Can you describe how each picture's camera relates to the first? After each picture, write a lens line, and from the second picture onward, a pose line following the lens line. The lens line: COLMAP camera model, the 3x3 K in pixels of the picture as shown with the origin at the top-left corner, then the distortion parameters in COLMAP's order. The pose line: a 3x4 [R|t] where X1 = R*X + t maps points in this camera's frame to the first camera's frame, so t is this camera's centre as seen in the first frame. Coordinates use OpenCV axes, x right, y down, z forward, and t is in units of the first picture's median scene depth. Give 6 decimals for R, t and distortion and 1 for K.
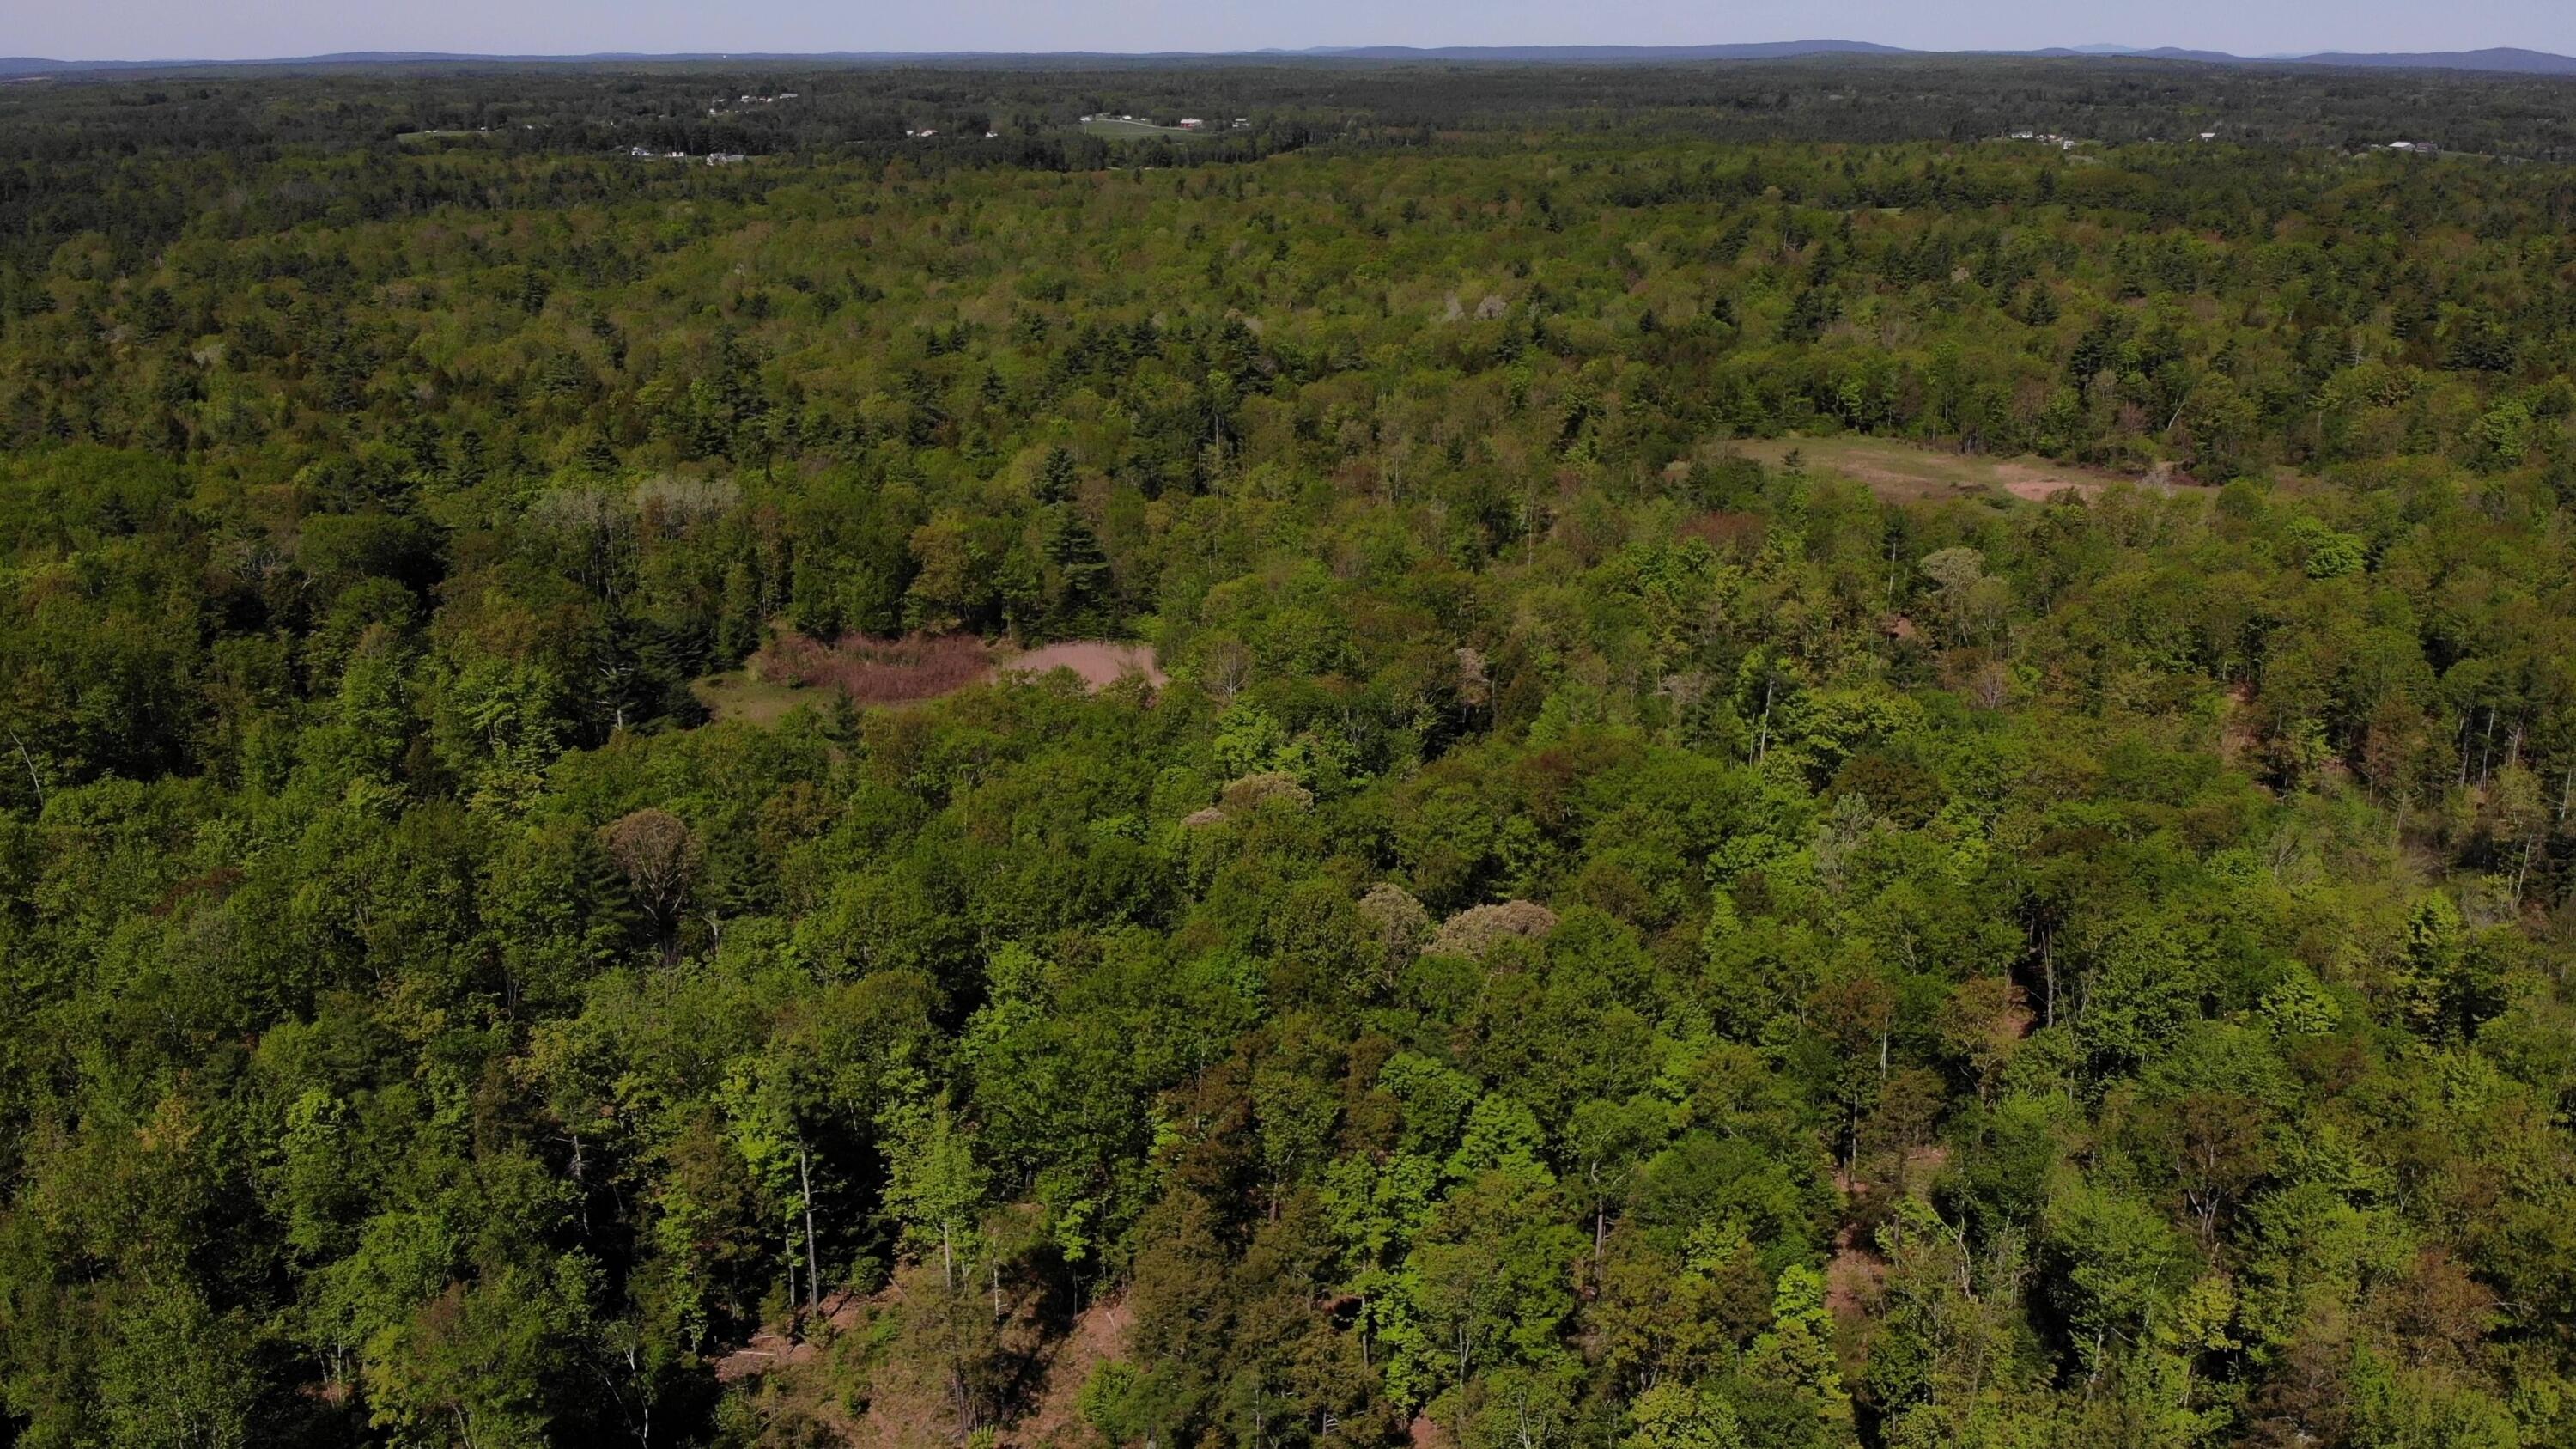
lens RADIAL K [[2002.2, 0, 1336.0], [0, 2002.2, 756.5], [0, 0, 1]] dist [0.090425, -0.204188]
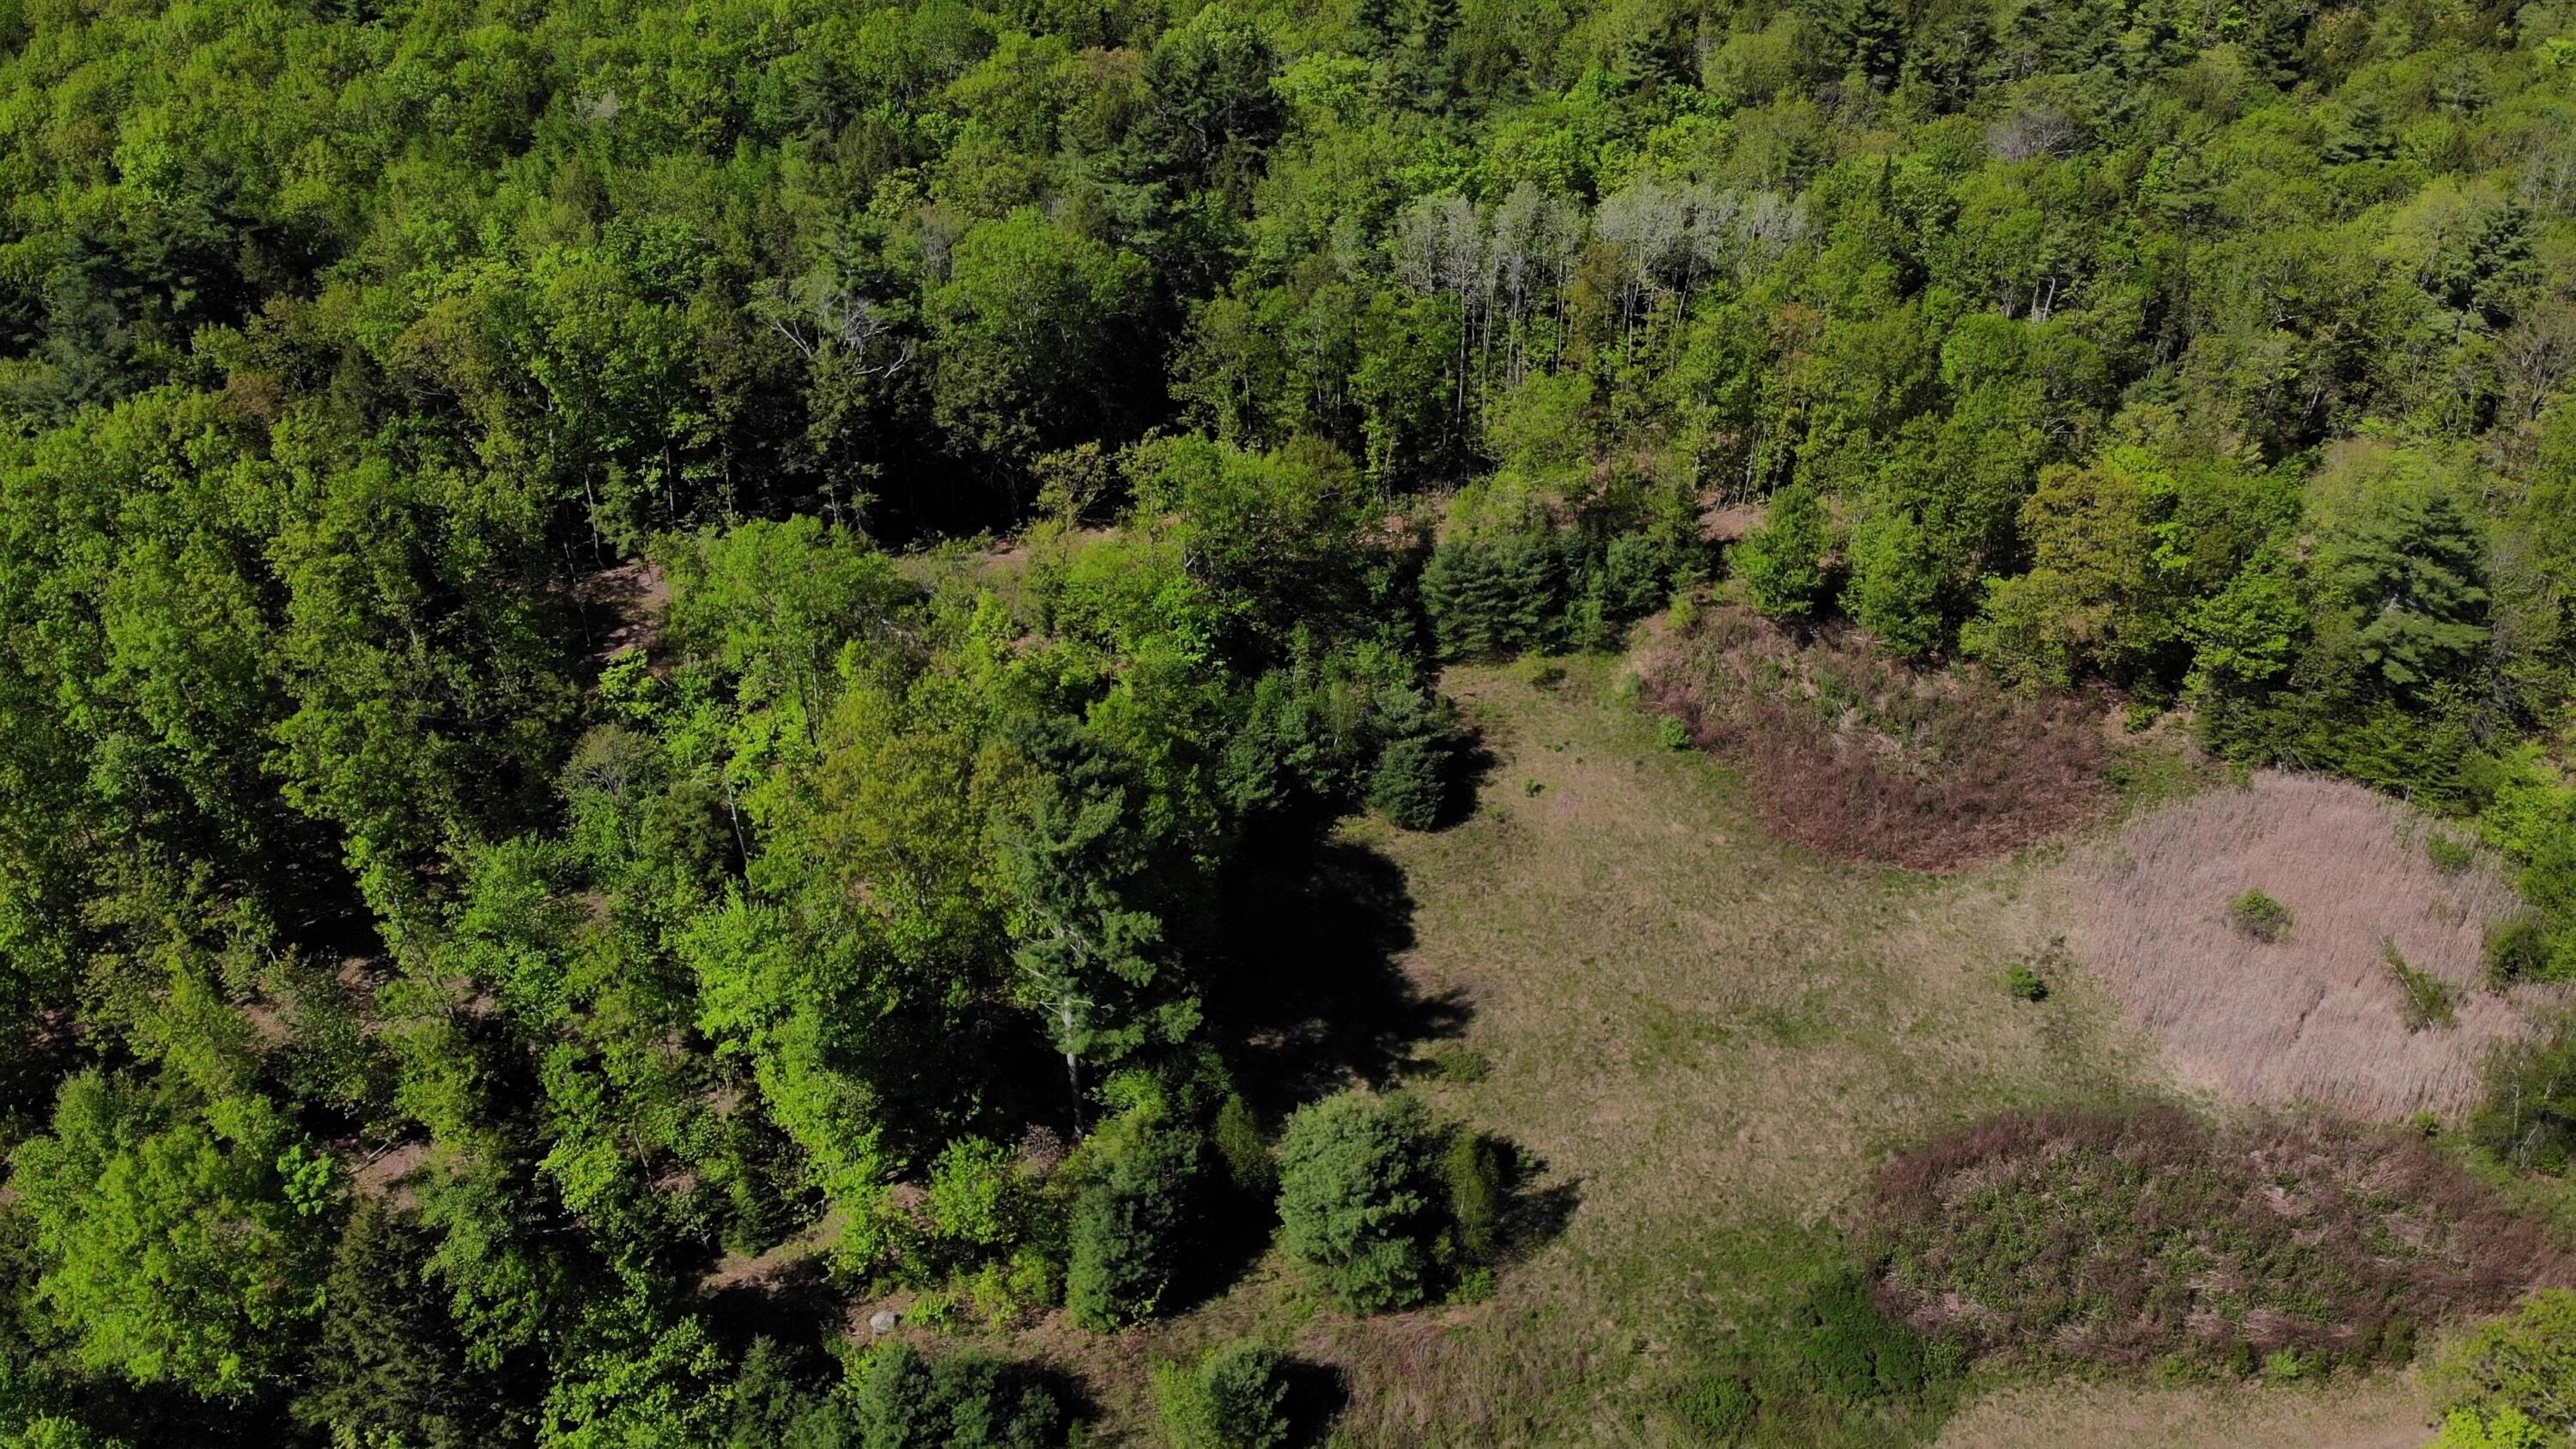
lens RADIAL K [[2002.2, 0, 1271.4], [0, 2002.2, 712.4], [0, 0, 1]] dist [0.090425, -0.204188]
pose [[0.759566, 0.383254, -0.525524, -0.049398], [-0.204031, 0.907577, 0.366981, -0.118578], [0.617600, -0.171523, 0.767561, 0.319939]]
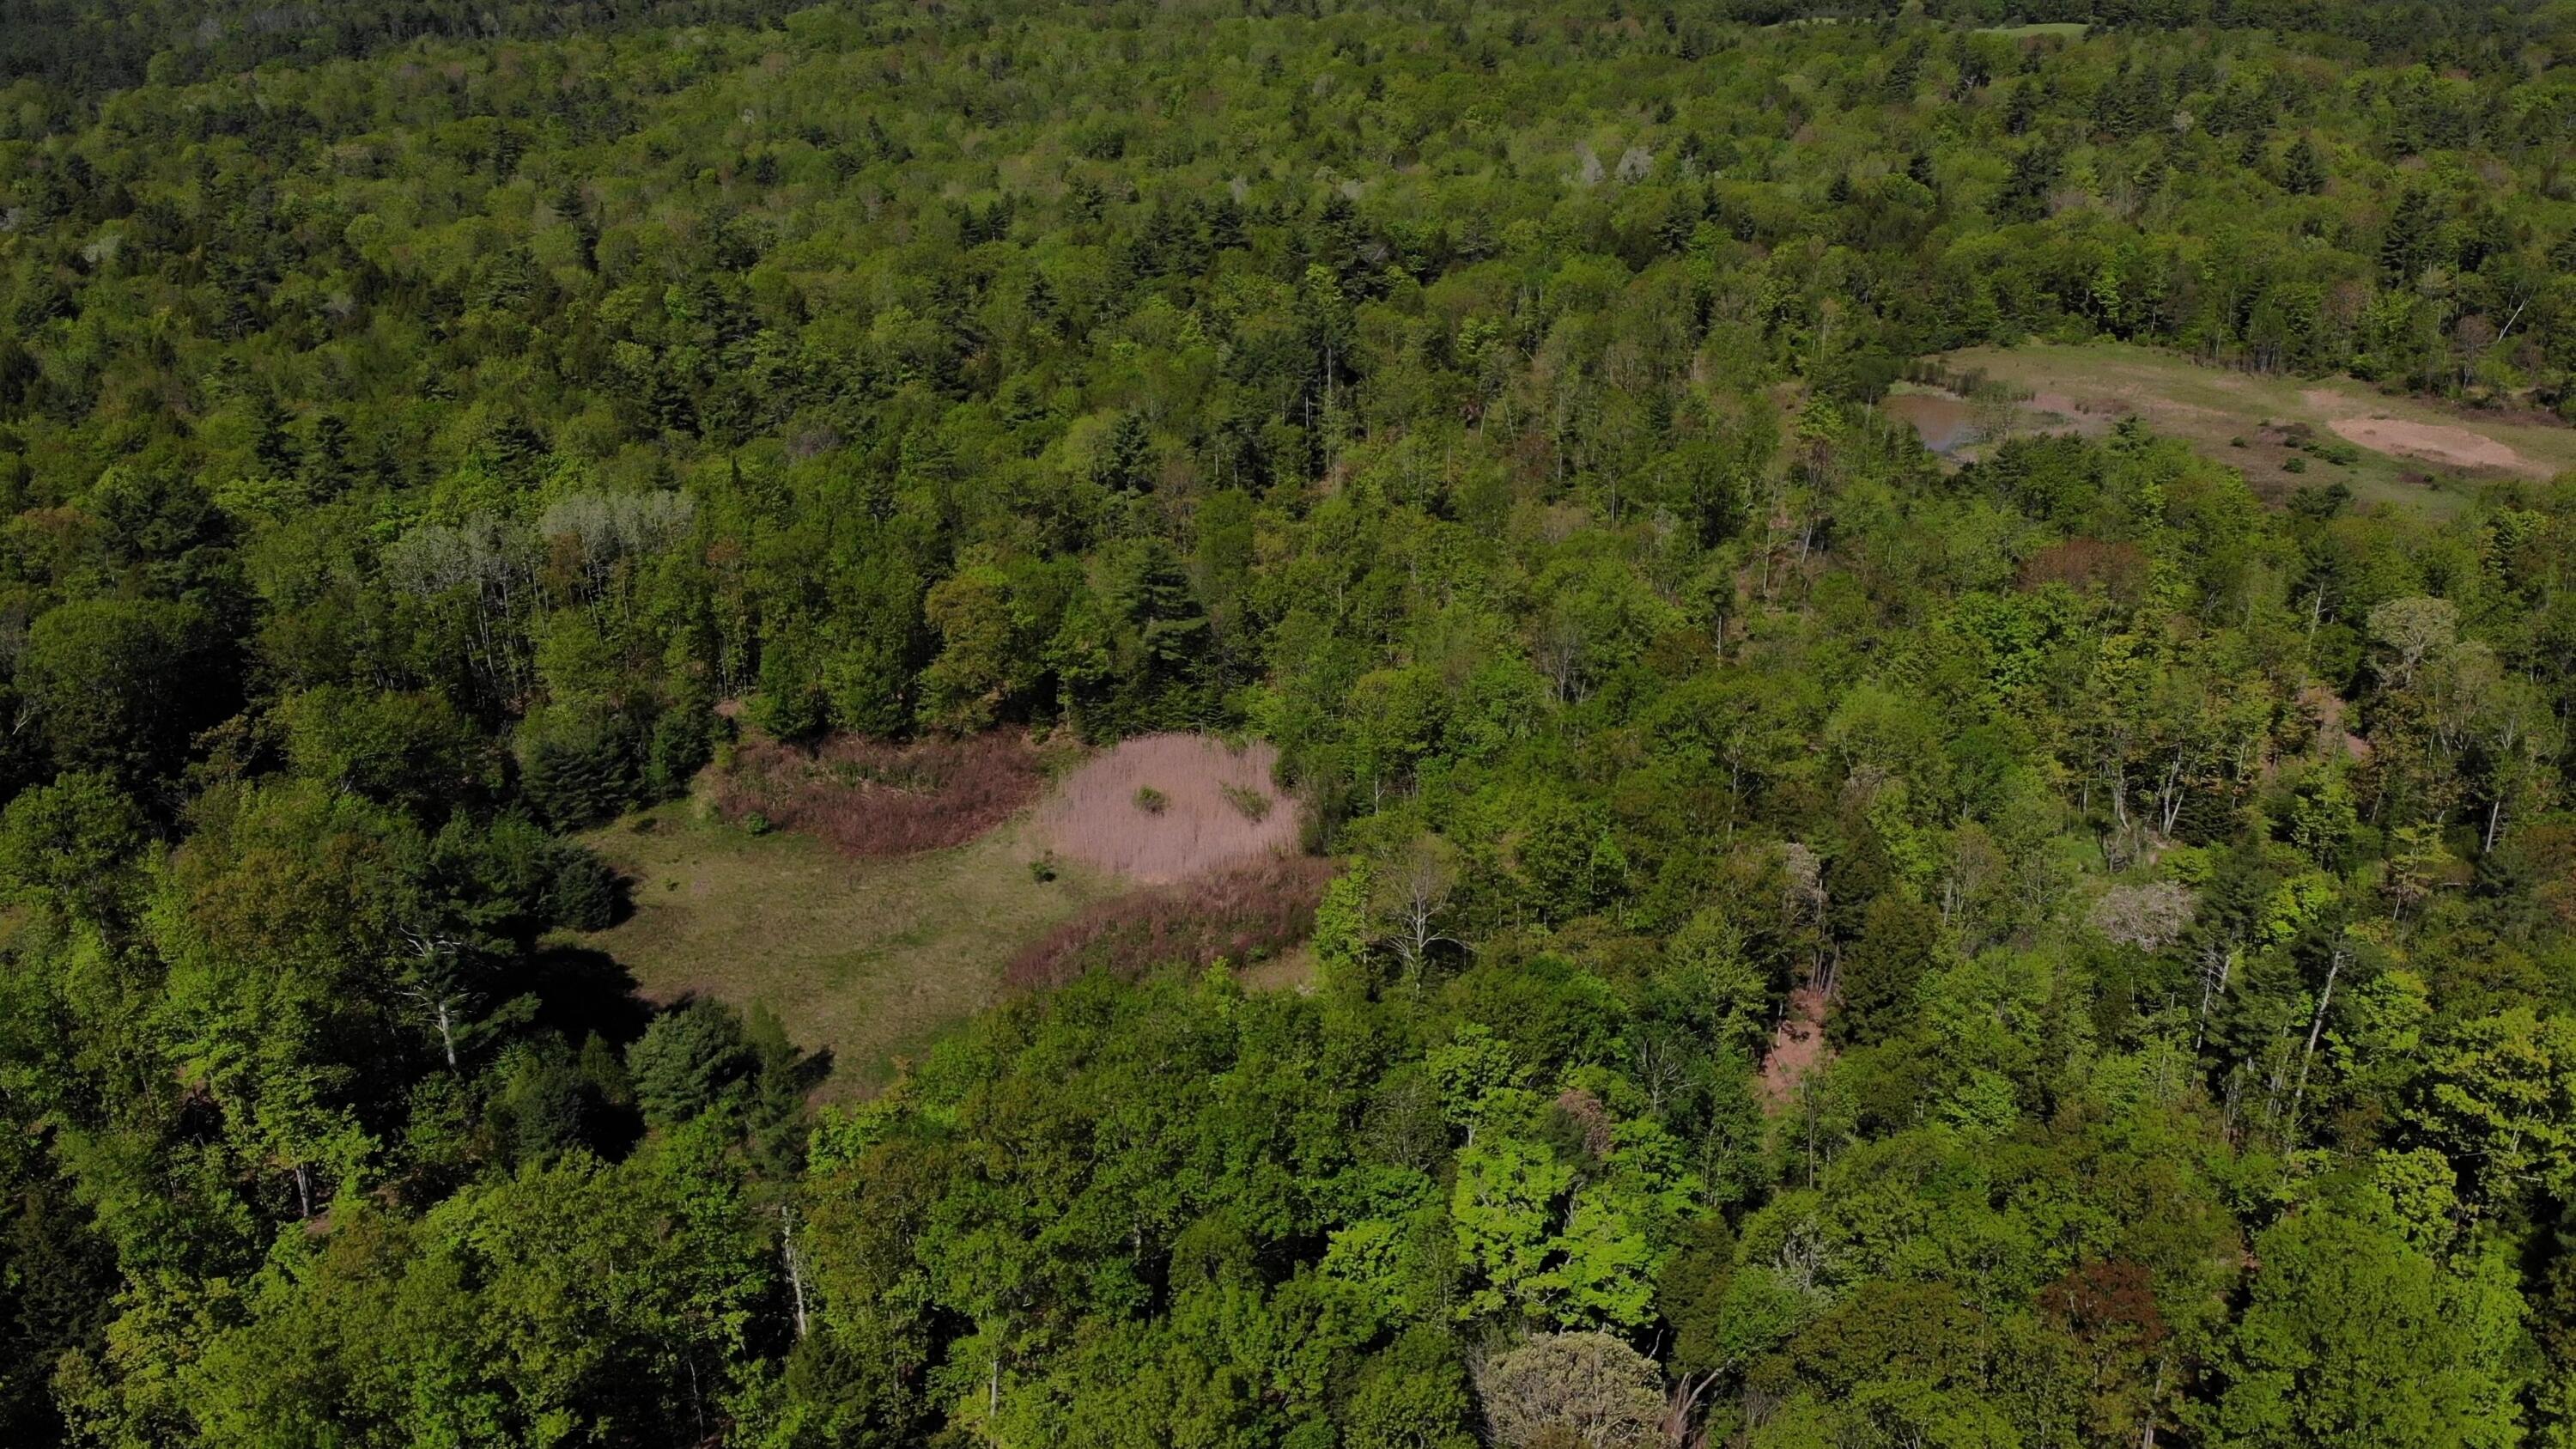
lens RADIAL K [[2002.2, 0, 1310.8], [0, 2002.2, 759.9], [0, 0, 1]] dist [0.090425, -0.204188]
pose [[0.999295, 0.008654, -0.036545, -0.031928], [-0.005288, 0.995819, 0.091200, -0.071128], [0.037181, -0.090942, 0.995162, 0.186525]]
